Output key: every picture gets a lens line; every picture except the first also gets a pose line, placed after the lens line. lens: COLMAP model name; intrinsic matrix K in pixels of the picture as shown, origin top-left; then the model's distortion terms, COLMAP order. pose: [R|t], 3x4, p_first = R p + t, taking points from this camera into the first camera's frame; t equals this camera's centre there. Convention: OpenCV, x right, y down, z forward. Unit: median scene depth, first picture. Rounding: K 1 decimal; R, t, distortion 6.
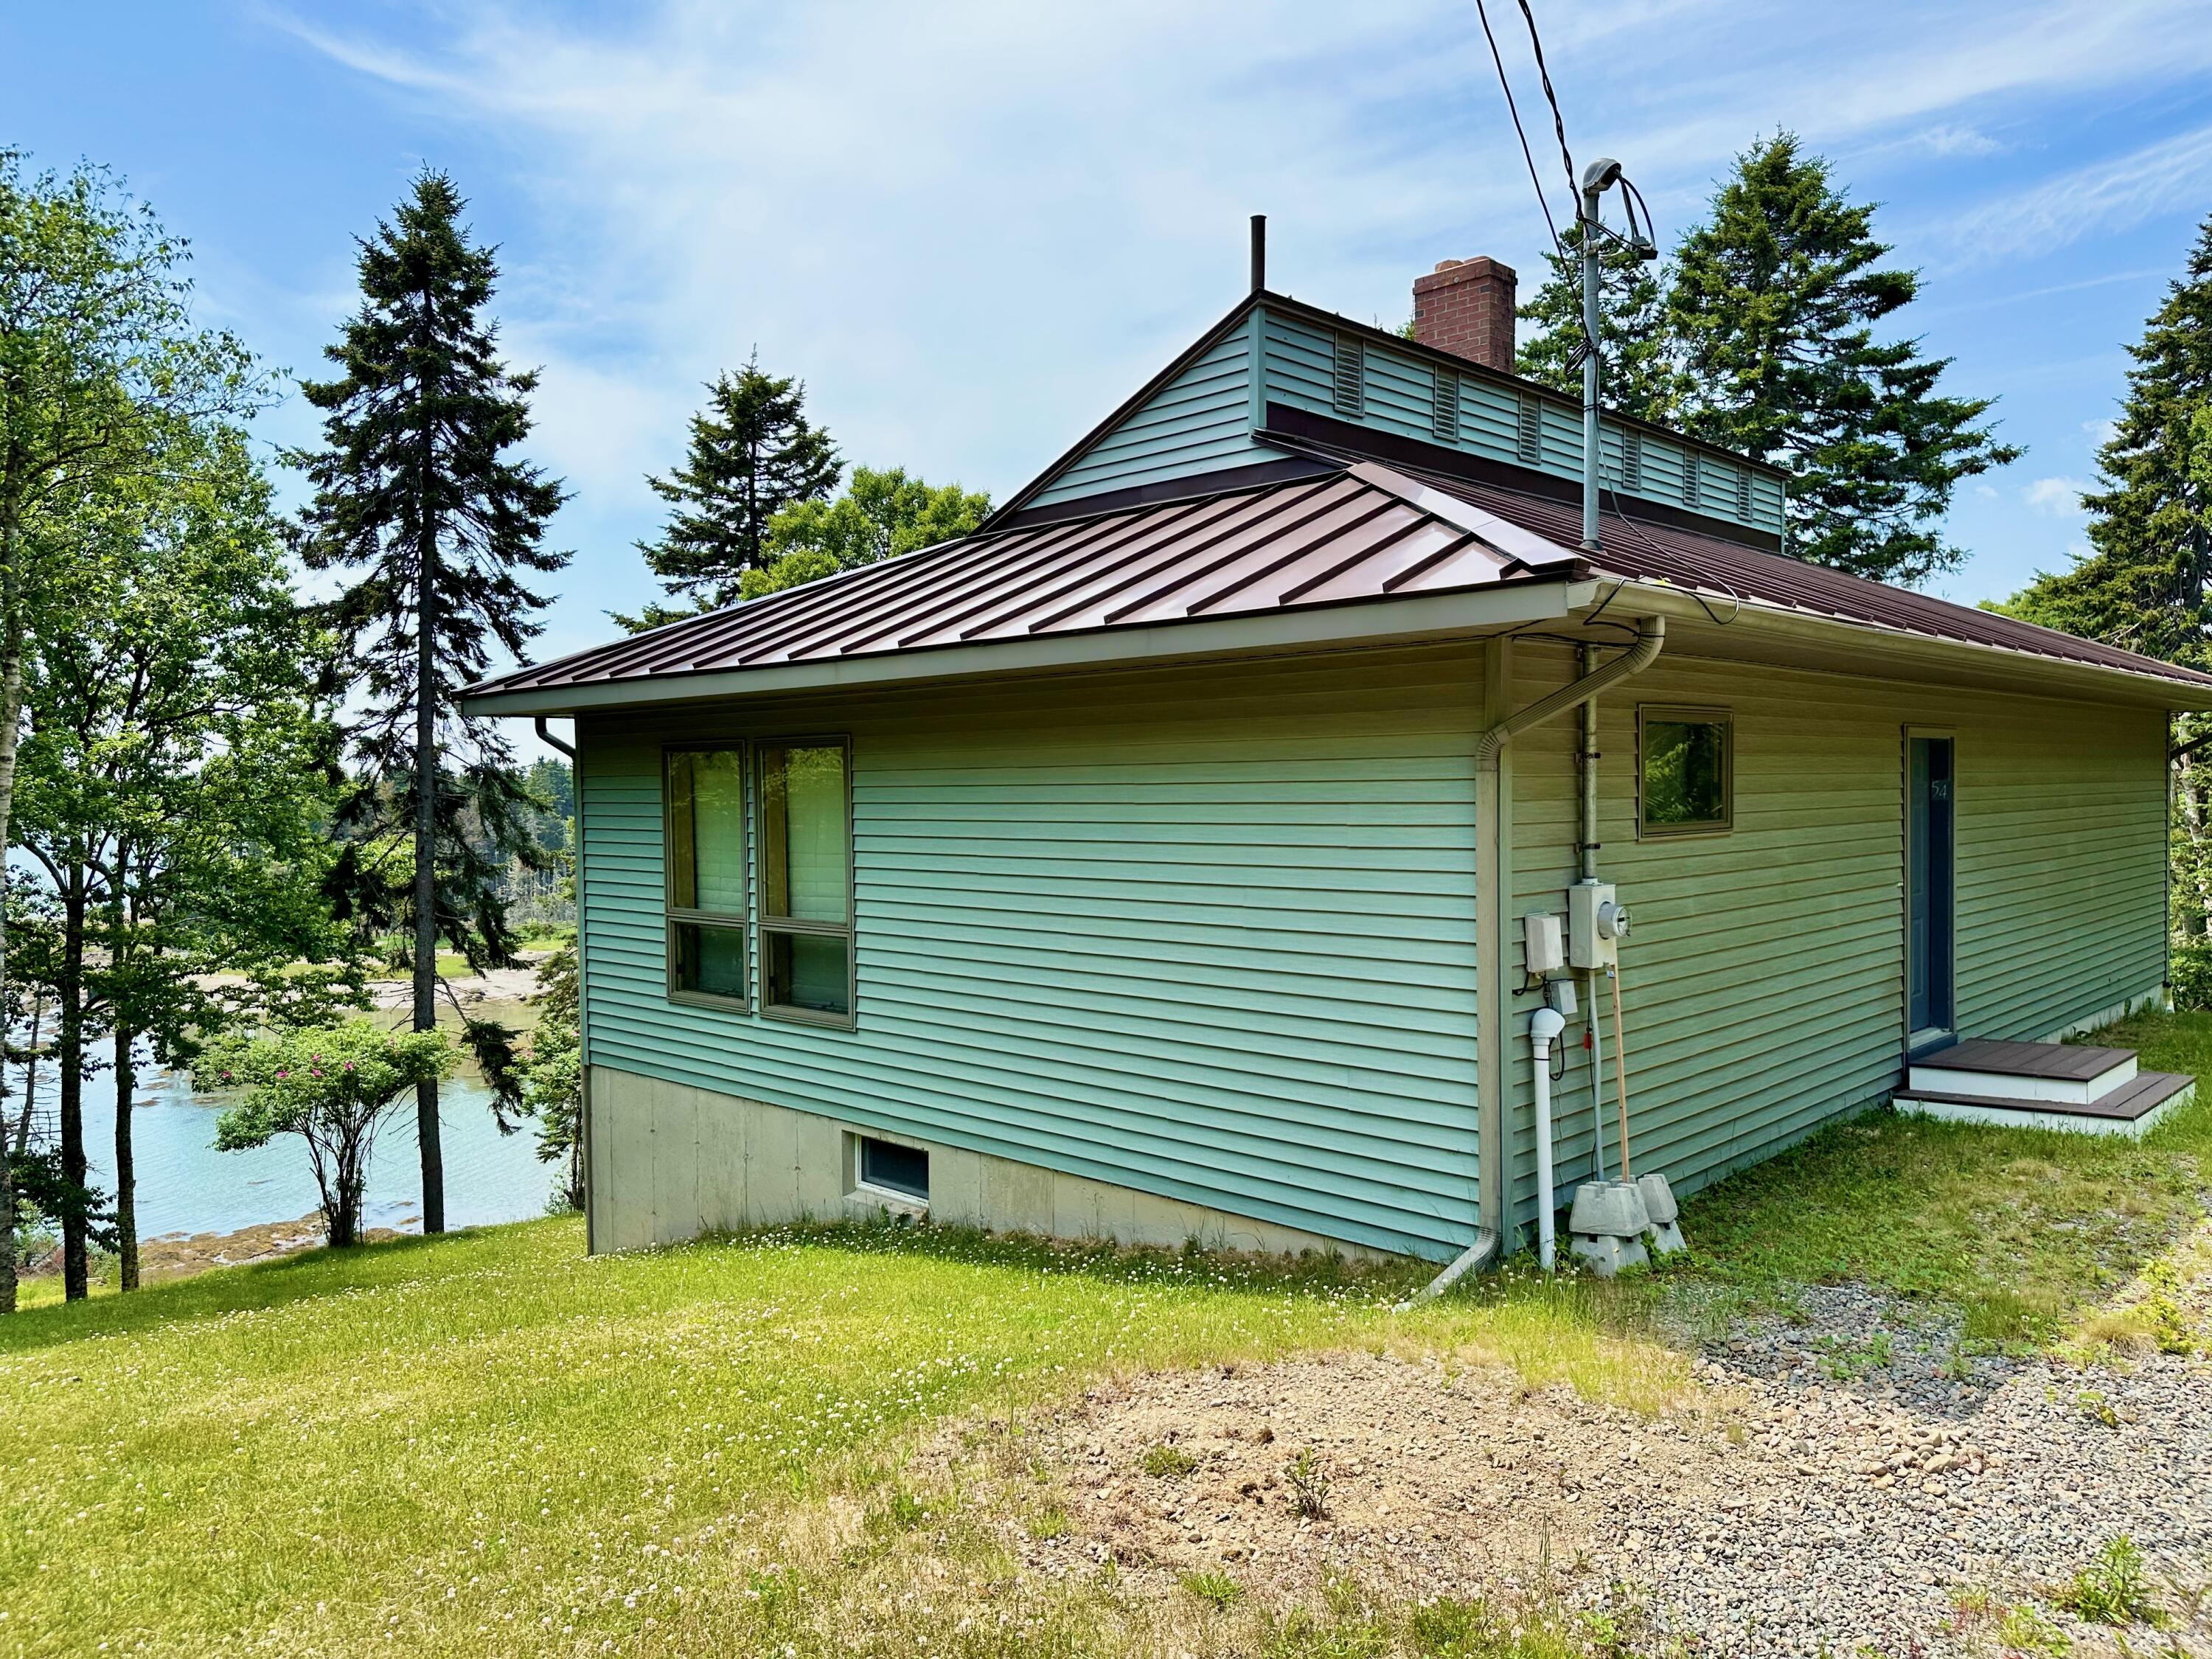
lens RADIAL K [[1566.0, 0, 1113.9], [0, 1566.0, 851.3], [0, 0, 1]] dist [0.051733, -0.057566]
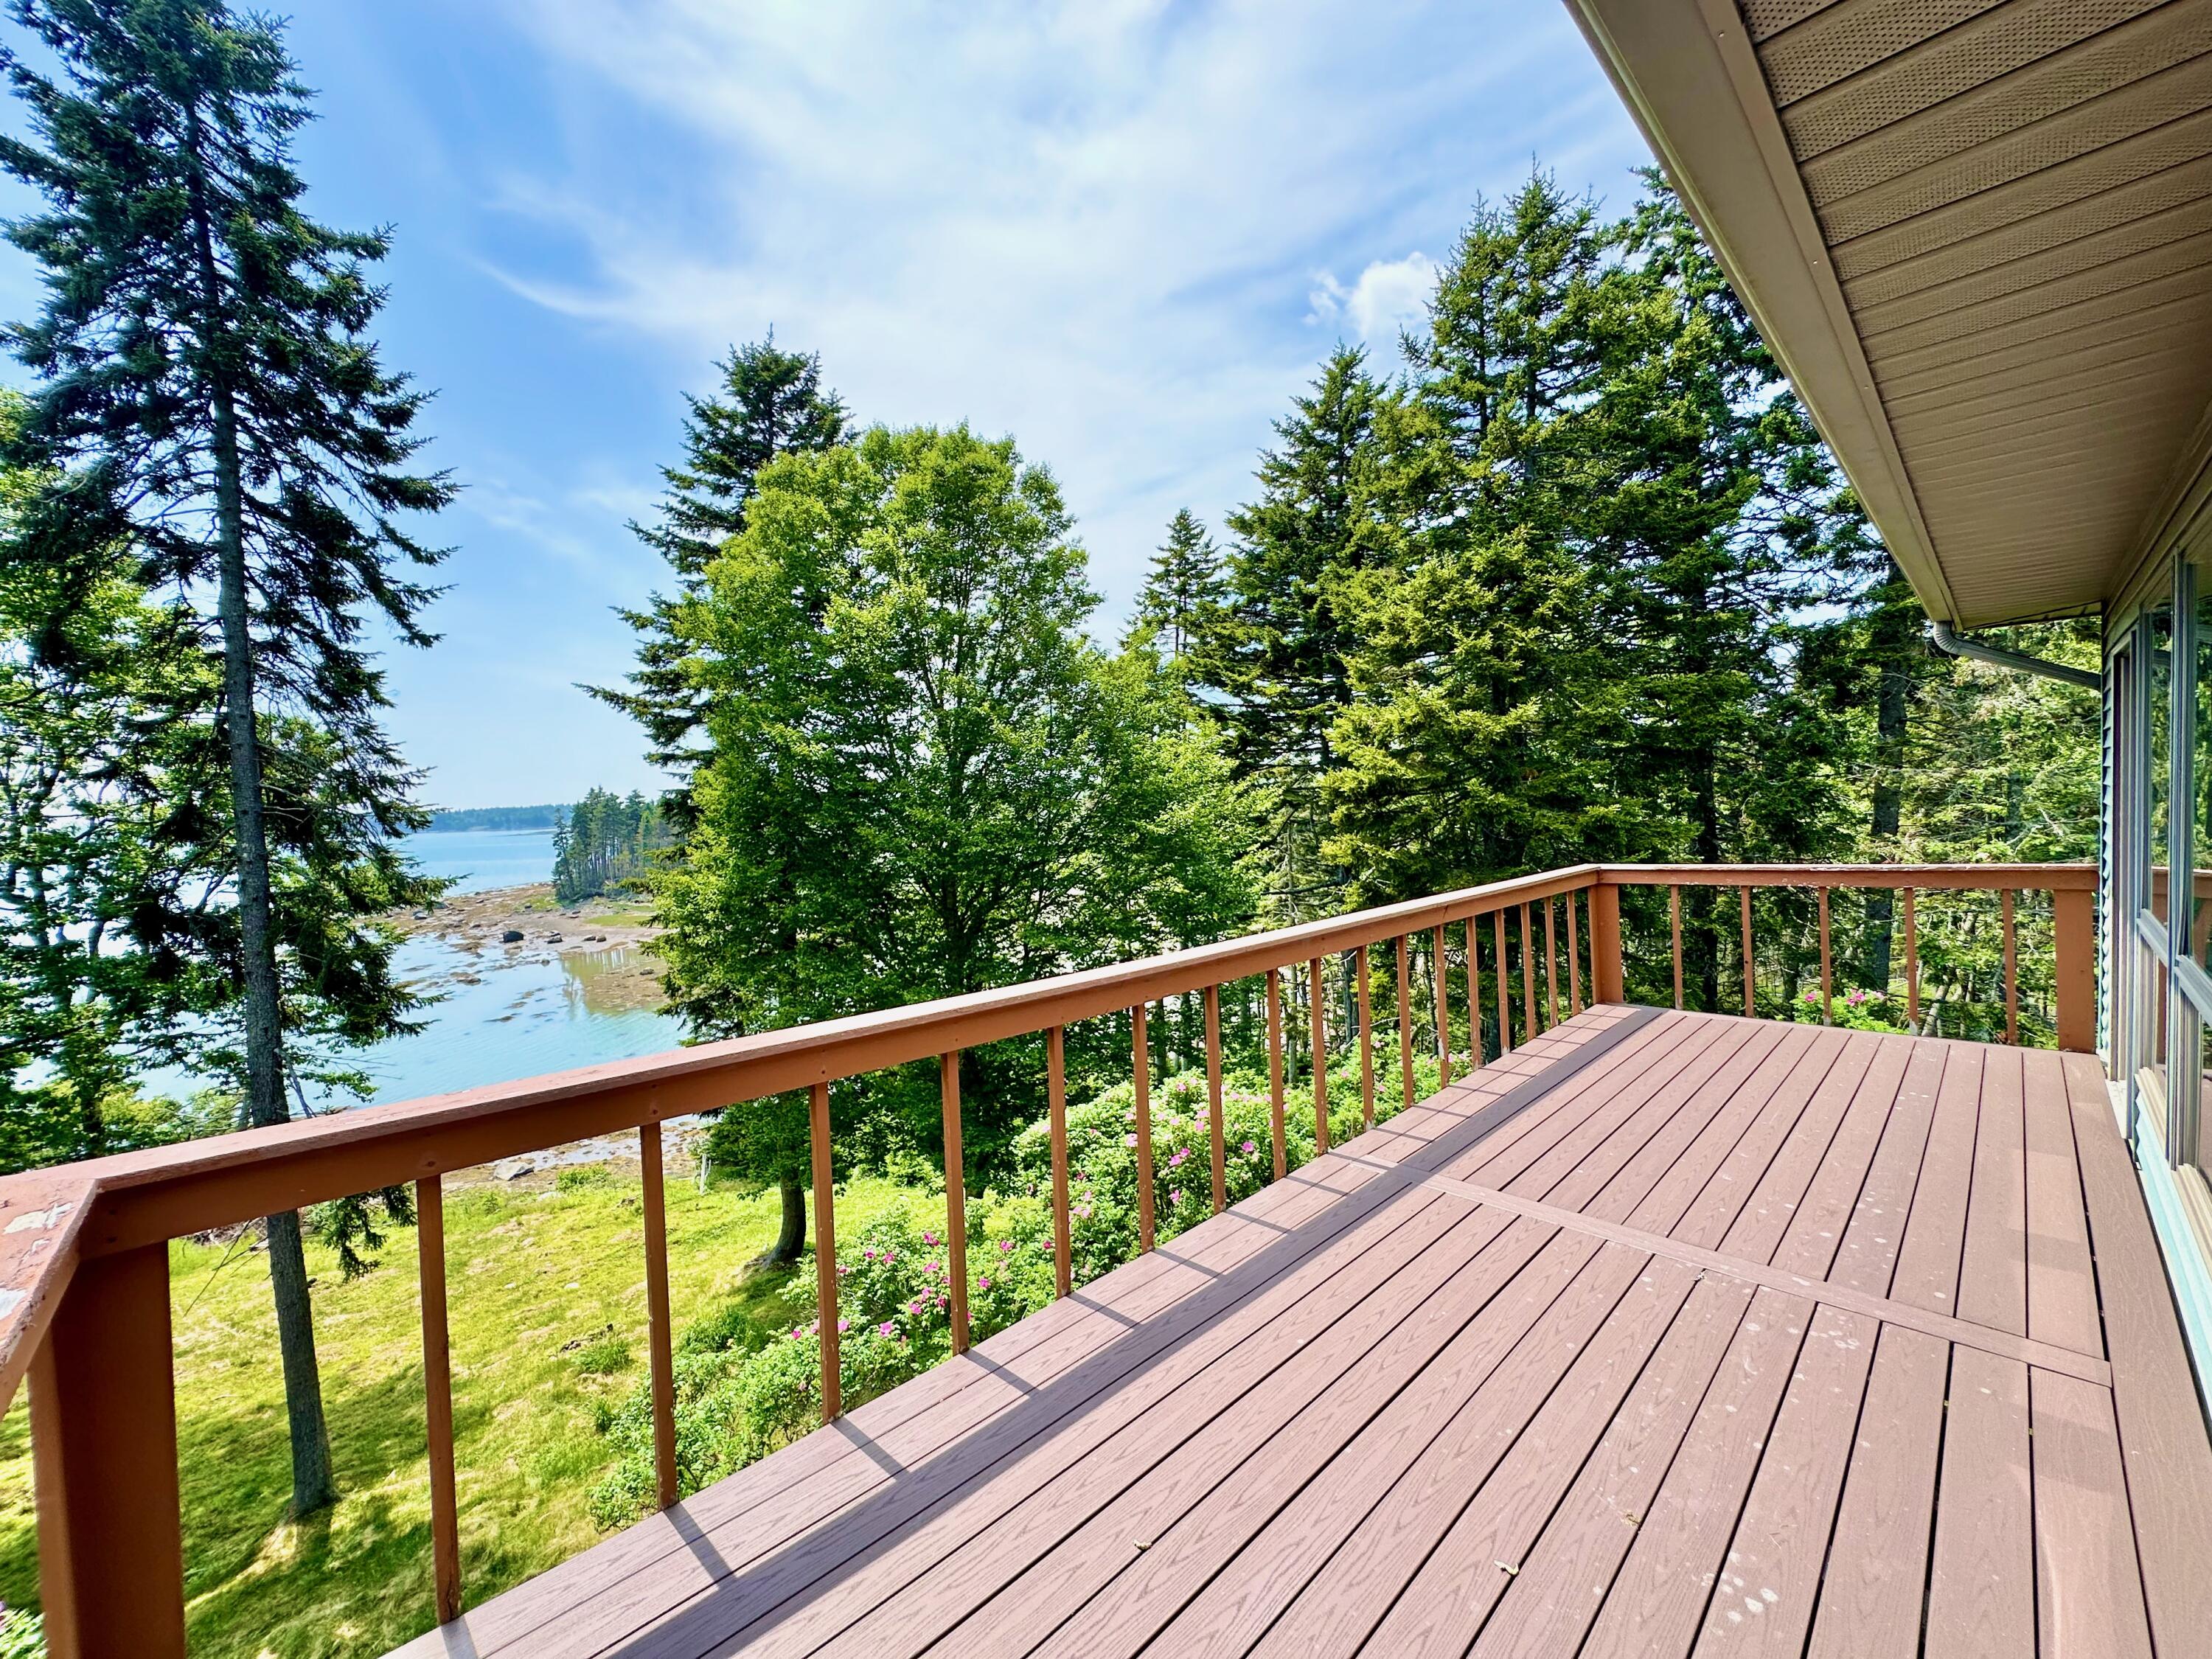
lens RADIAL K [[883.4, 0, 1106.0], [0, 883.4, 829.5], [0, 0, 1]] dist [-0.007772, 0.002429]
pose [[0.999211, -0.027273, -0.028855, -0.024275], [0.027223, 0.999627, -0.002115, -0.015038], [0.028902, 0.001328, 0.999581, 0.584066]]
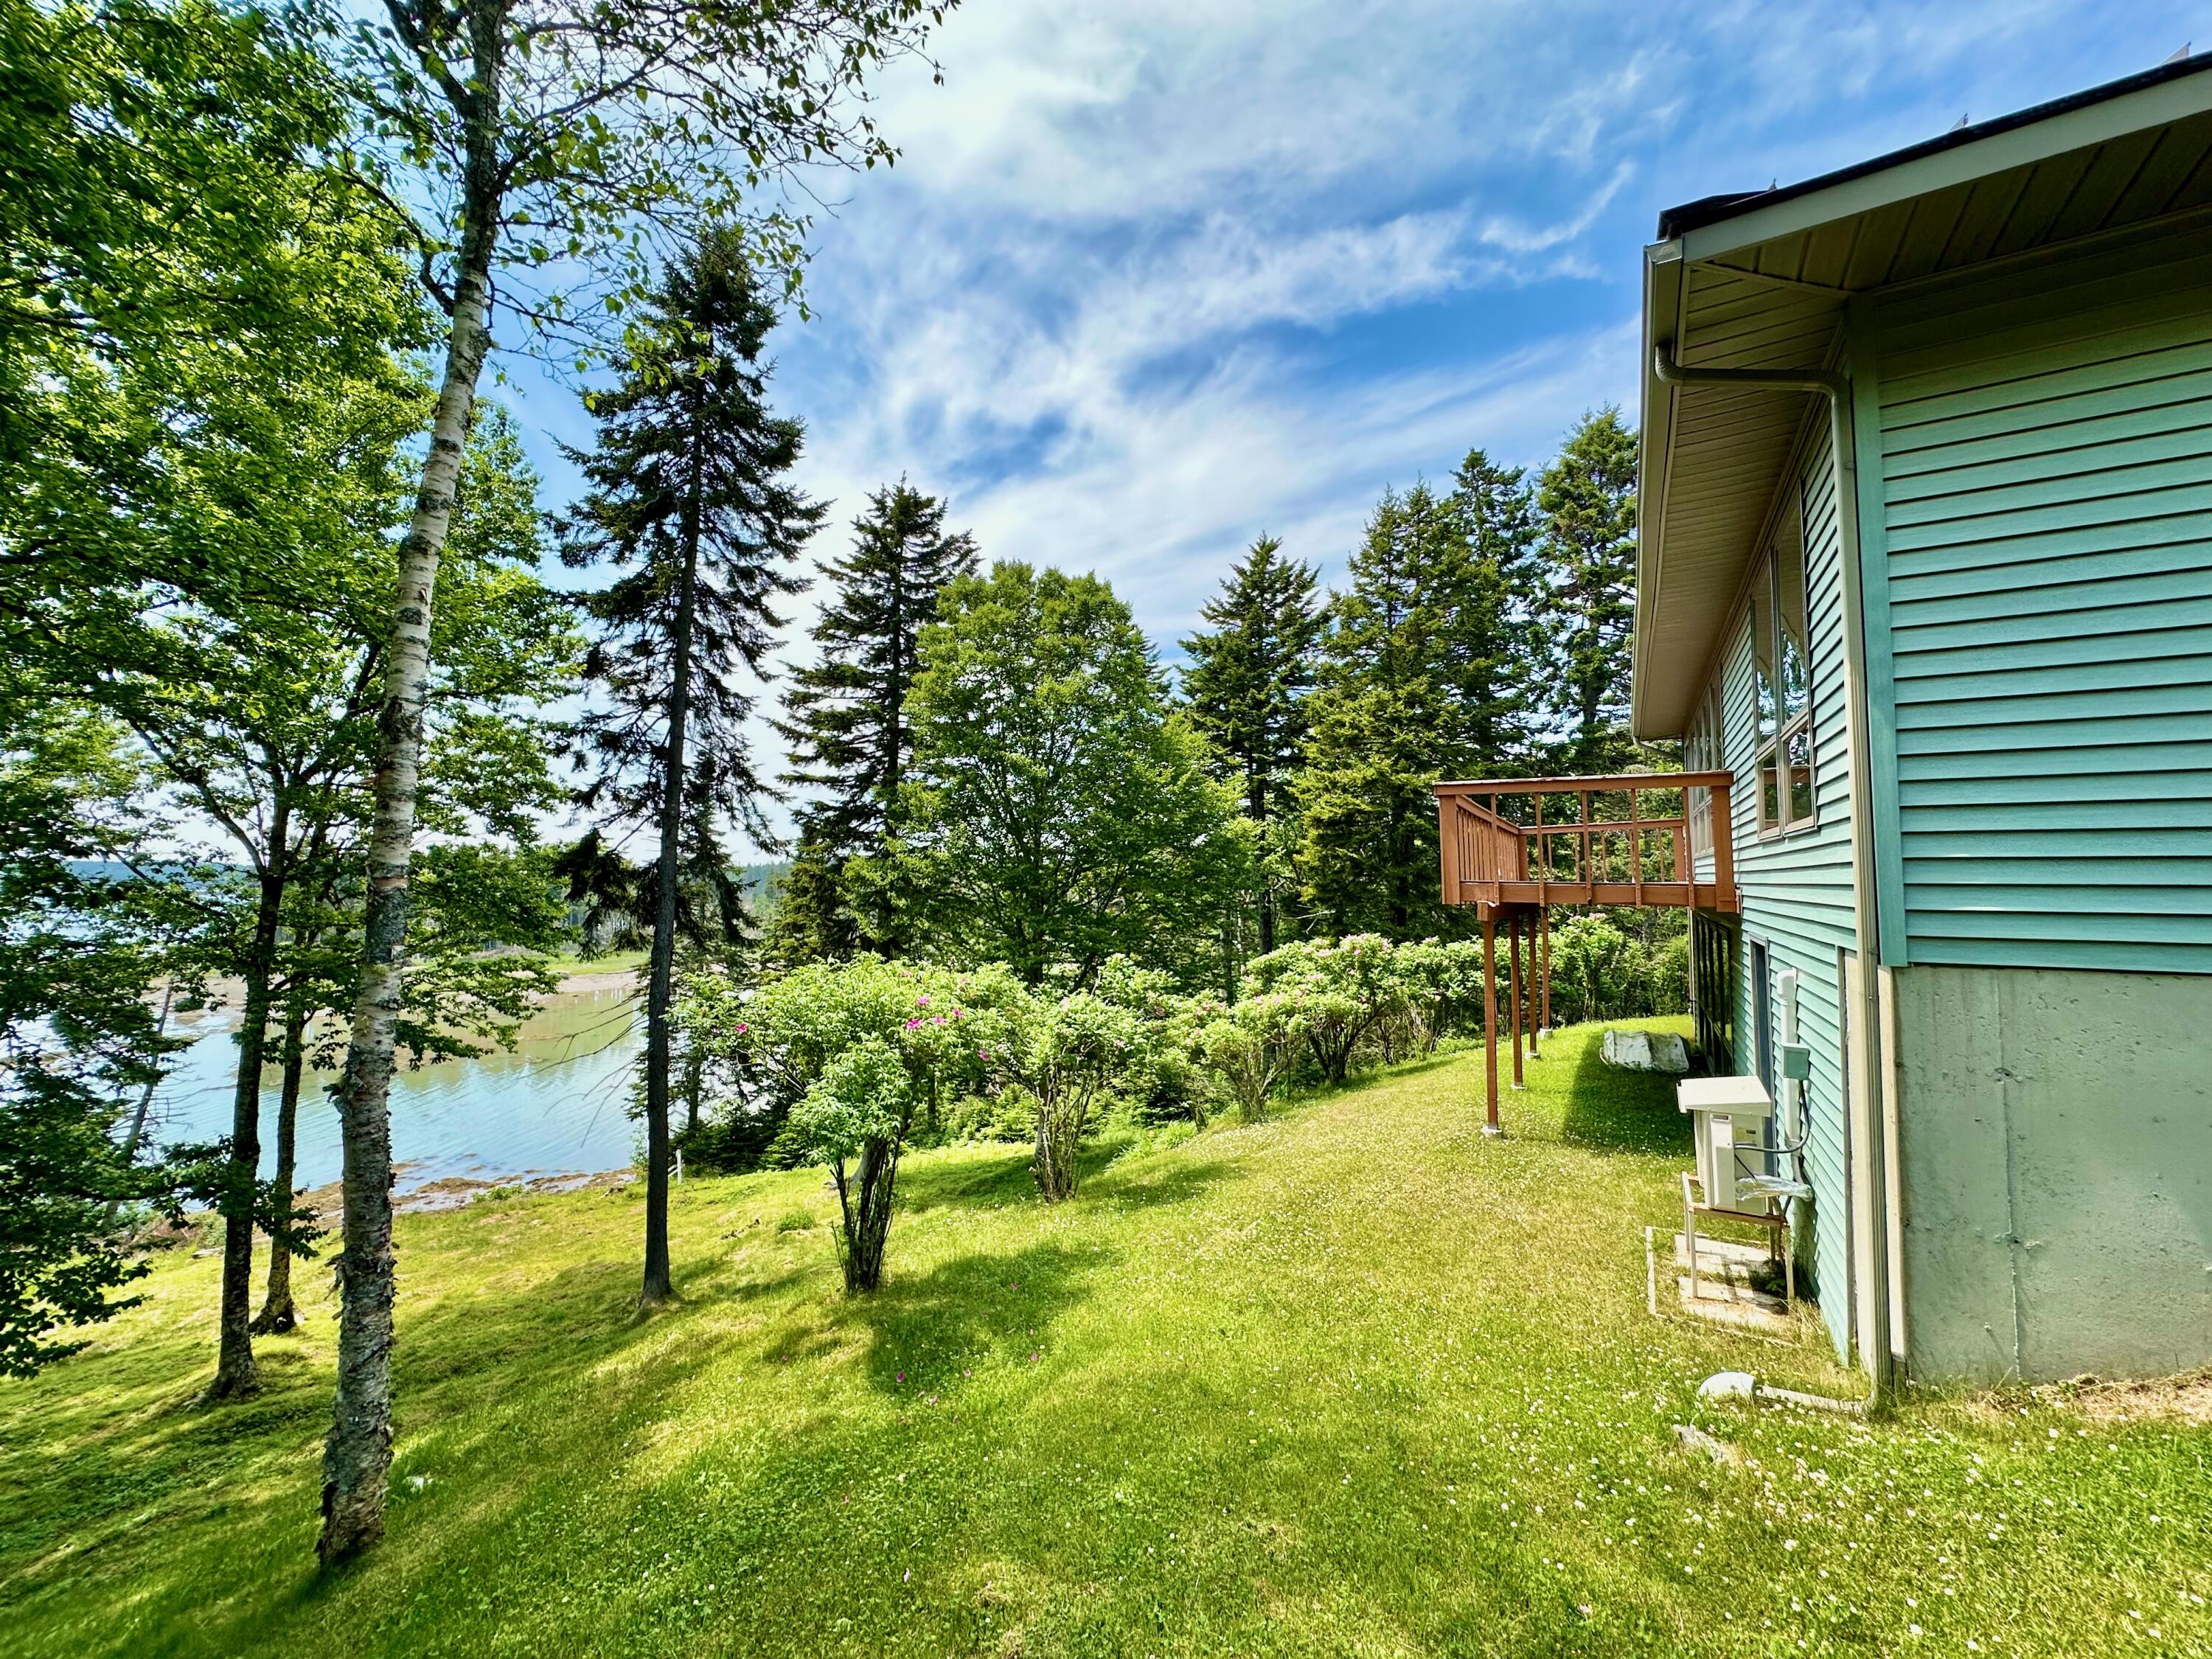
lens RADIAL K [[887.1, 0, 1102.1], [0, 887.1, 835.7], [0, 0, 1]] dist [0.000494, -0.000111]
pose [[0.971764, 0.022165, 0.234911, -0.284888], [-0.001203, 0.996031, -0.089004, 0.052238], [-0.235951, 0.086209, 0.967933, 0.341074]]
